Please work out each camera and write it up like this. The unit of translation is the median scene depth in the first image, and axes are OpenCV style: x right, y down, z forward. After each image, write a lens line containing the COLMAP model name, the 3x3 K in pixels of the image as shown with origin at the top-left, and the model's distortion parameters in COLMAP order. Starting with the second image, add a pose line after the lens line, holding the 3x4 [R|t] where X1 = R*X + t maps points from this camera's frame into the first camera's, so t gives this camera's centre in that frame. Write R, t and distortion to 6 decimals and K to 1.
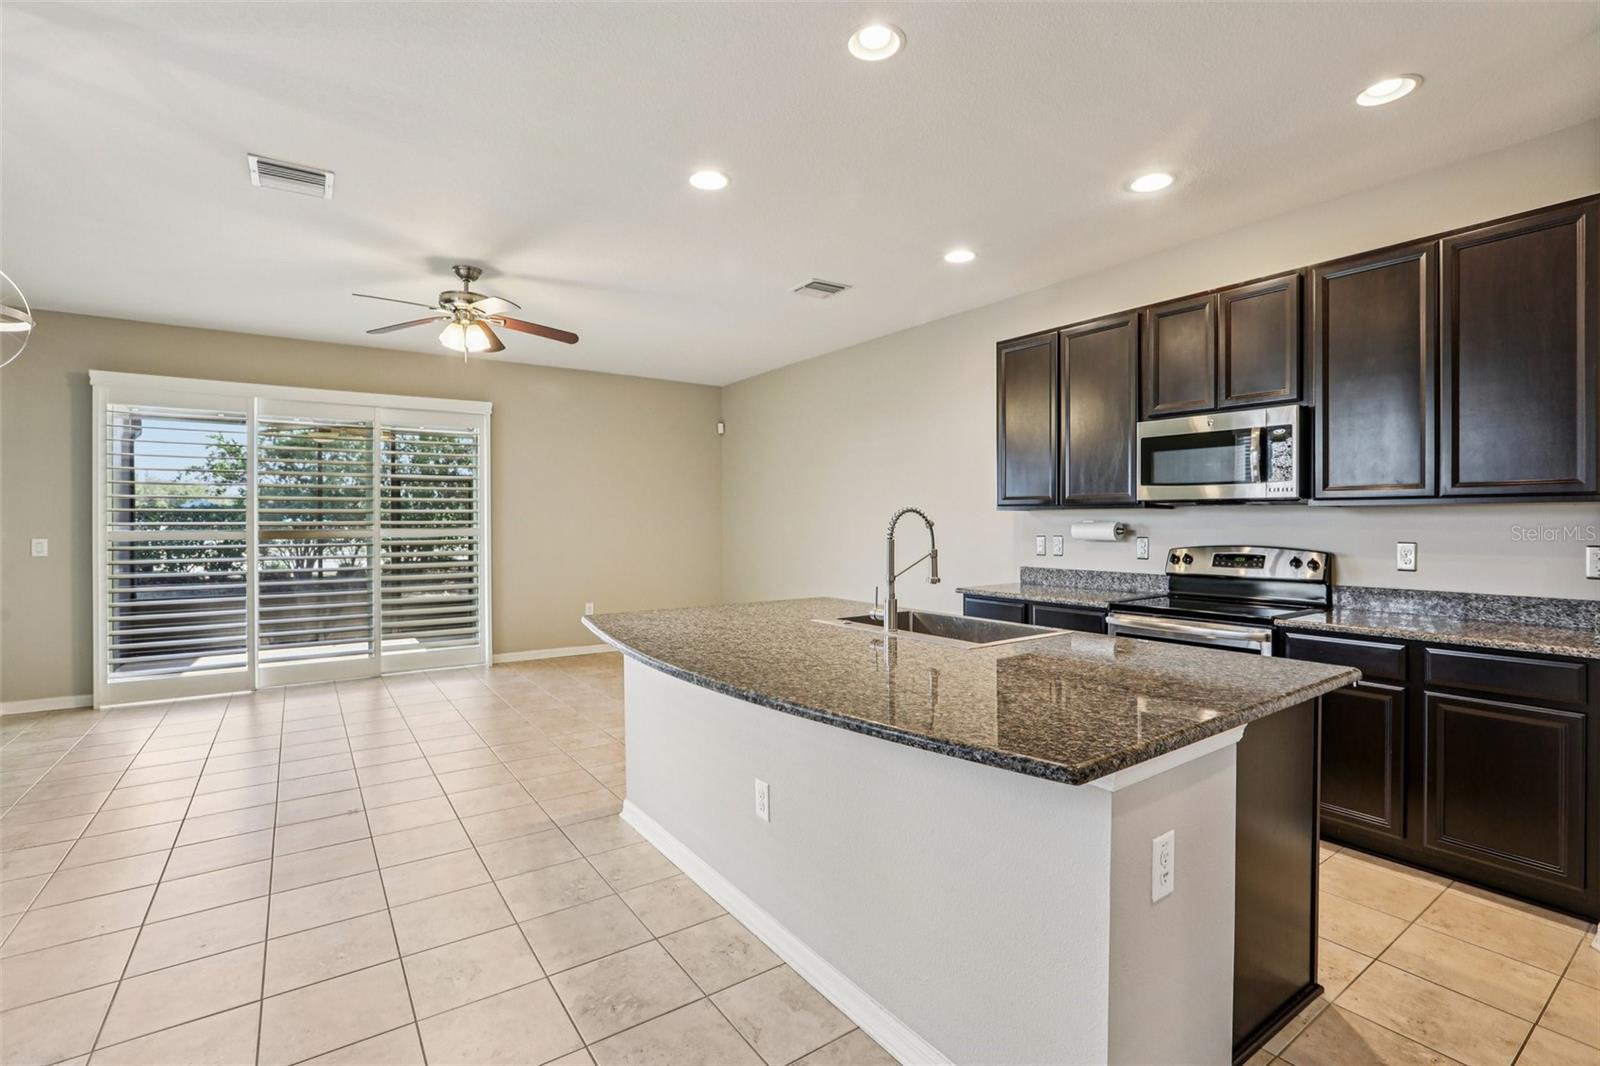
lens RADIAL K [[714.9, 0, 816.7], [0, 714.9, 526.4], [0, 0, 1]] dist [-0.048287, 0.019562]
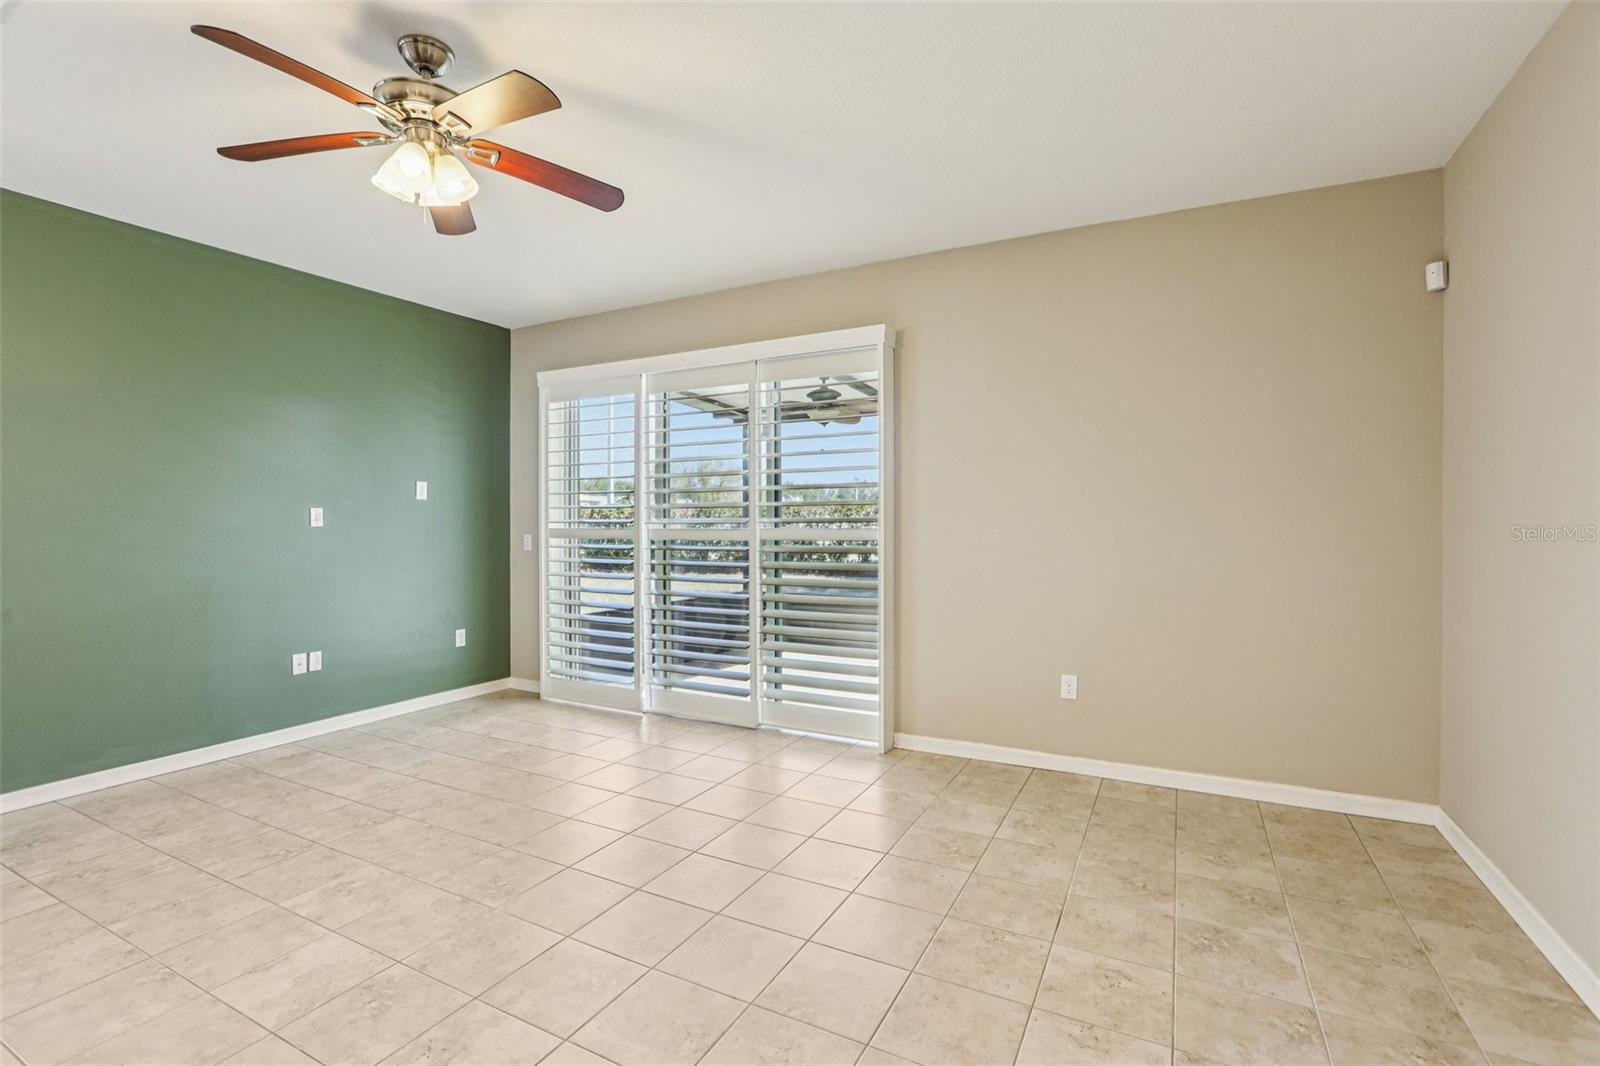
lens RADIAL K [[733.5, 0, 802.5], [0, 733.5, 525.4], [0, 0, 1]] dist [-0.046825, 0.020932]
pose [[0.439451, 0.006338, -0.898244, 0.104434], [-0.004515, 0.999978, 0.004847, -0.004069], [0.898255, 0.001926, 0.439470, 0.870183]]
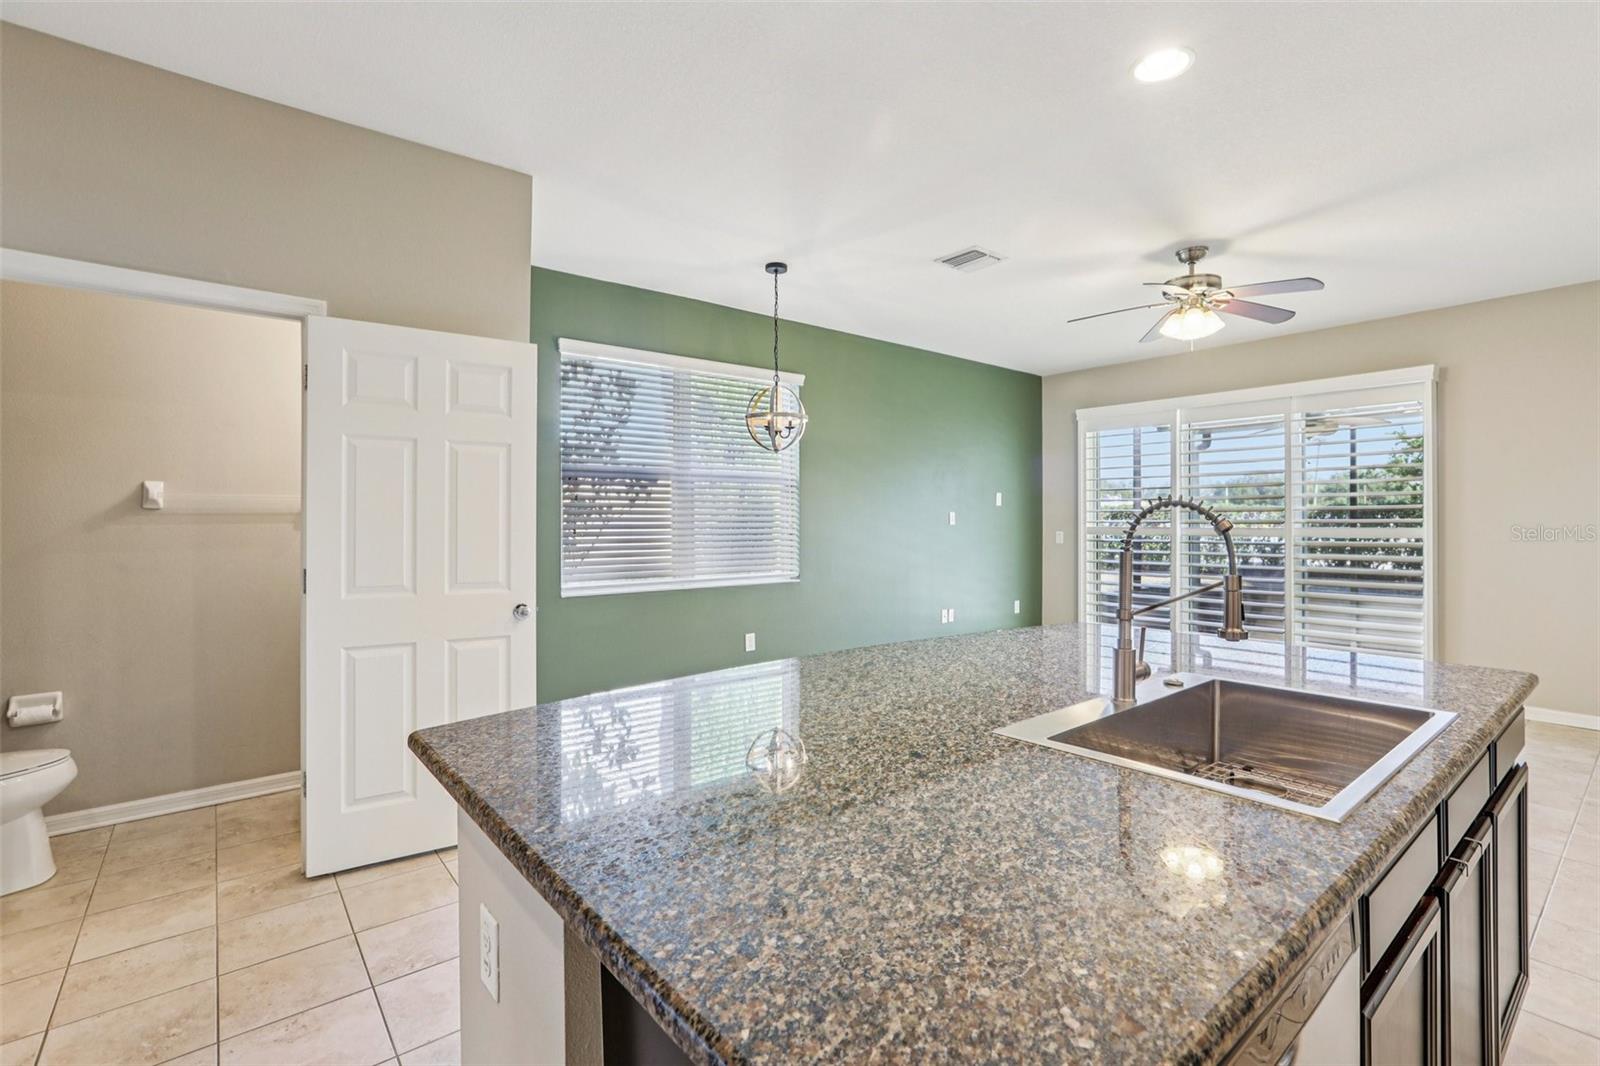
lens RADIAL K [[739.3, 0, 806.9], [0, 739.3, 510.3], [0, 0, 1]] dist [-0.003107, -0.000479]
pose [[0.067417, -0.011812, -0.997655, 0.379462], [-0.005831, 0.999908, -0.012232, -0.004206], [0.997708, 0.006642, 0.067342, 0.363353]]
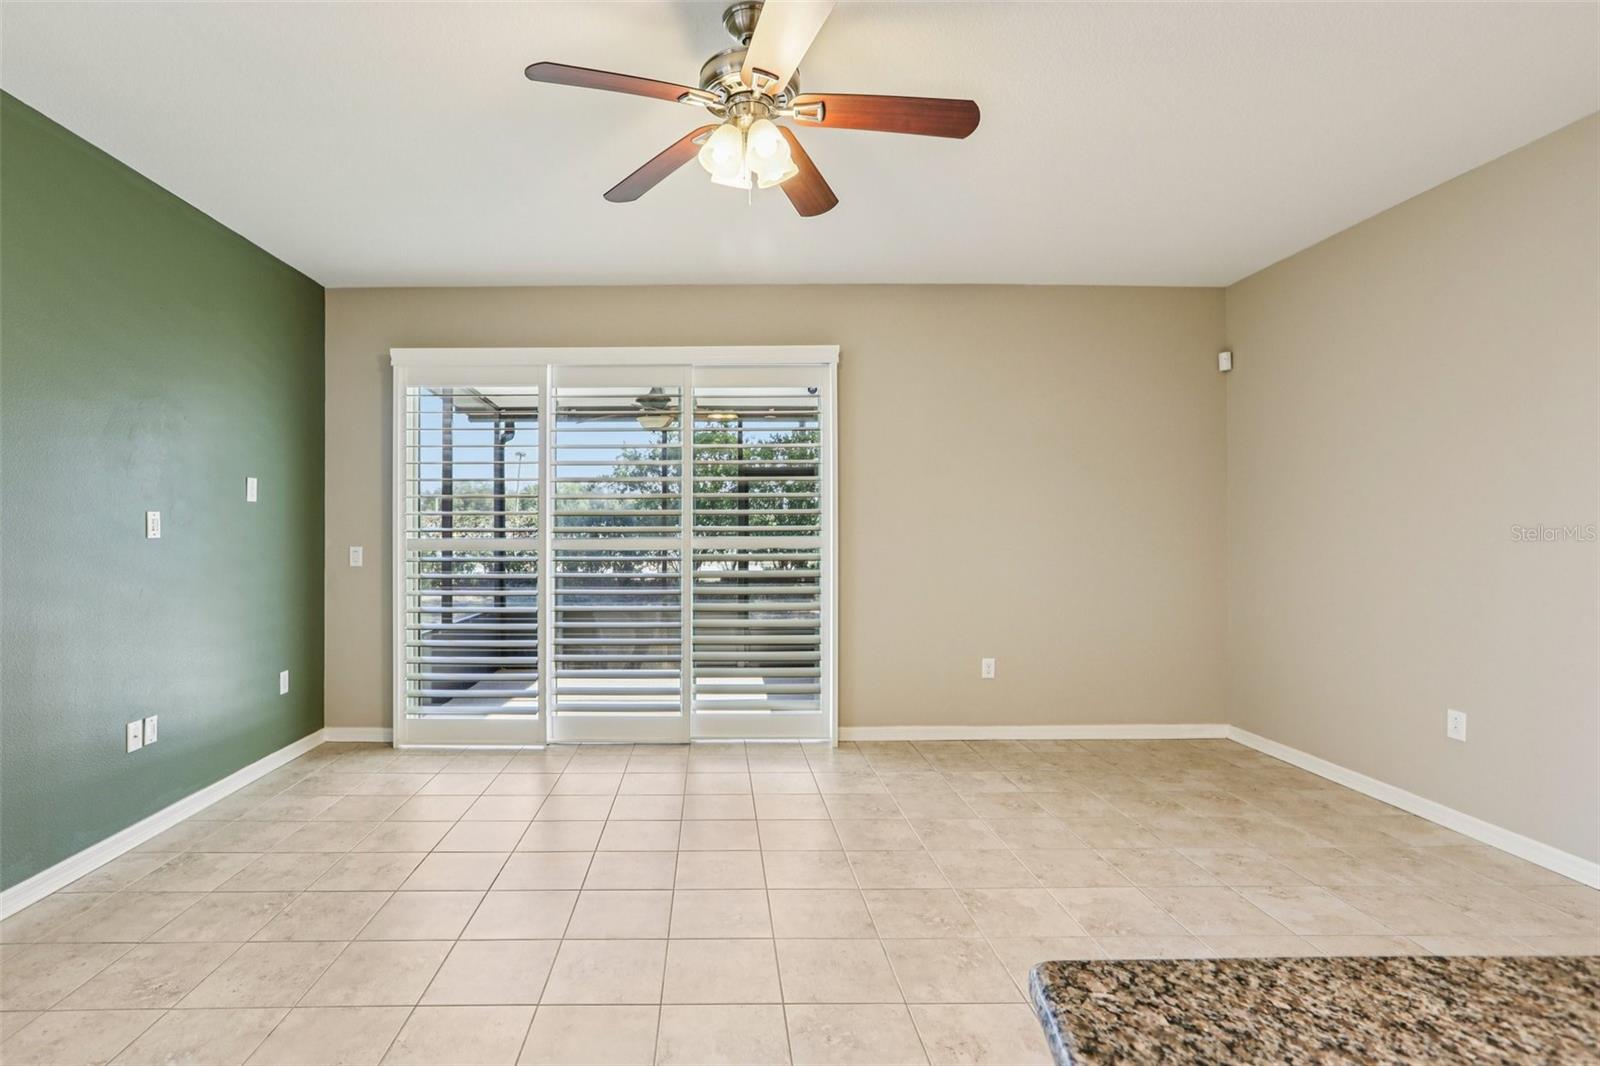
lens RADIAL K [[775.1, 0, 723.7], [0, 775.1, 530.3], [0, 0, 1]] dist [-0.037279, 0.026421]
pose [[0.812499, 0.001096, -0.582962, -0.167810], [-0.002476, 0.999996, -0.001572, -0.002582], [0.582957, 0.002721, 0.812498, 0.469813]]
